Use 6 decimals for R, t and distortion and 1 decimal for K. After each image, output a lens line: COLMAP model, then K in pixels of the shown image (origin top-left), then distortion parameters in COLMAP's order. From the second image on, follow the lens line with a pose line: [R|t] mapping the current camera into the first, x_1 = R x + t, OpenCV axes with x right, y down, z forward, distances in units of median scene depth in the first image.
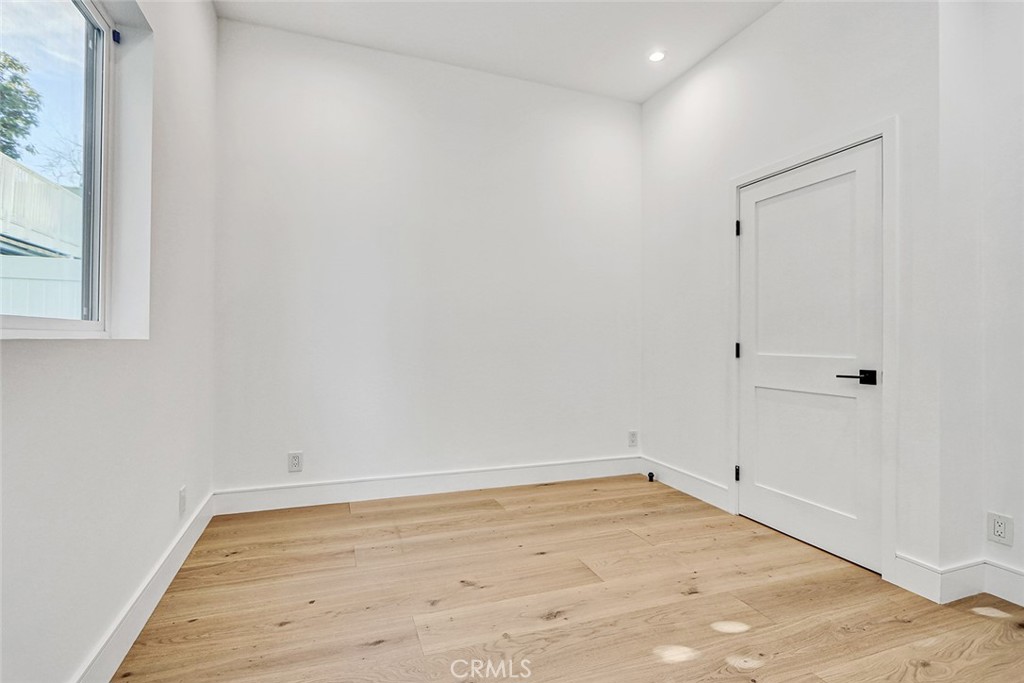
lens RADIAL K [[470.4, 0, 510.3], [0, 470.4, 343.2], [0, 0, 1]] dist [0.002225, -0.002863]
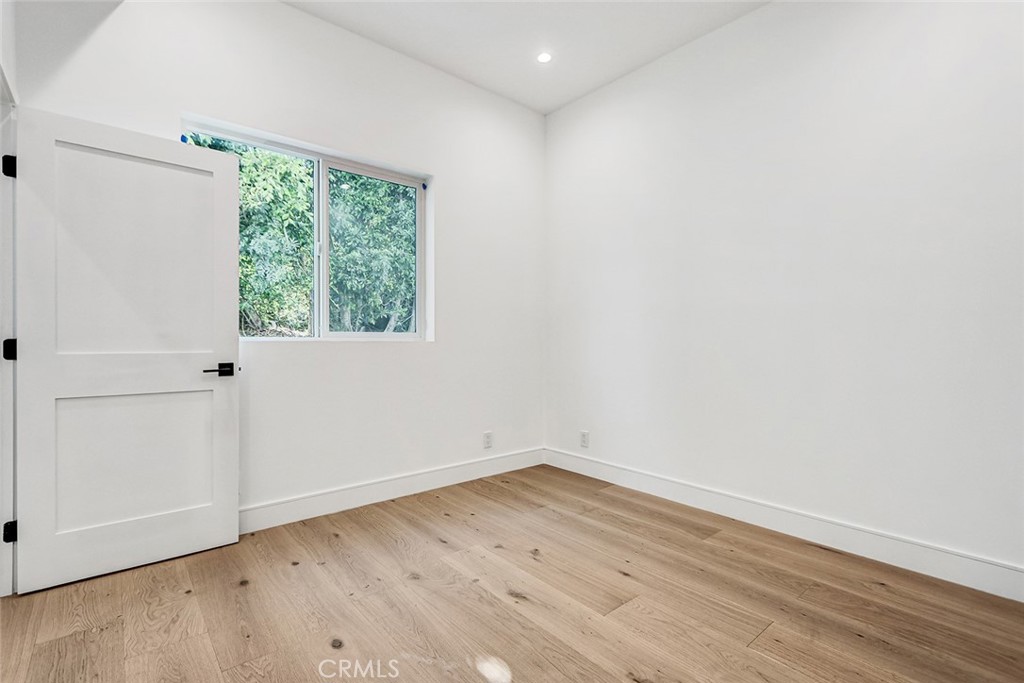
lens RADIAL K [[470.4, 0, 506.6], [0, 470.4, 339.6], [0, 0, 1]] dist [0.002225, -0.002863]
pose [[0.357156, -0.006630, -0.934021, 0.767338], [-0.008724, 0.999908, -0.010434, -0.001846], [0.934004, 0.011875, 0.357065, 0.403470]]
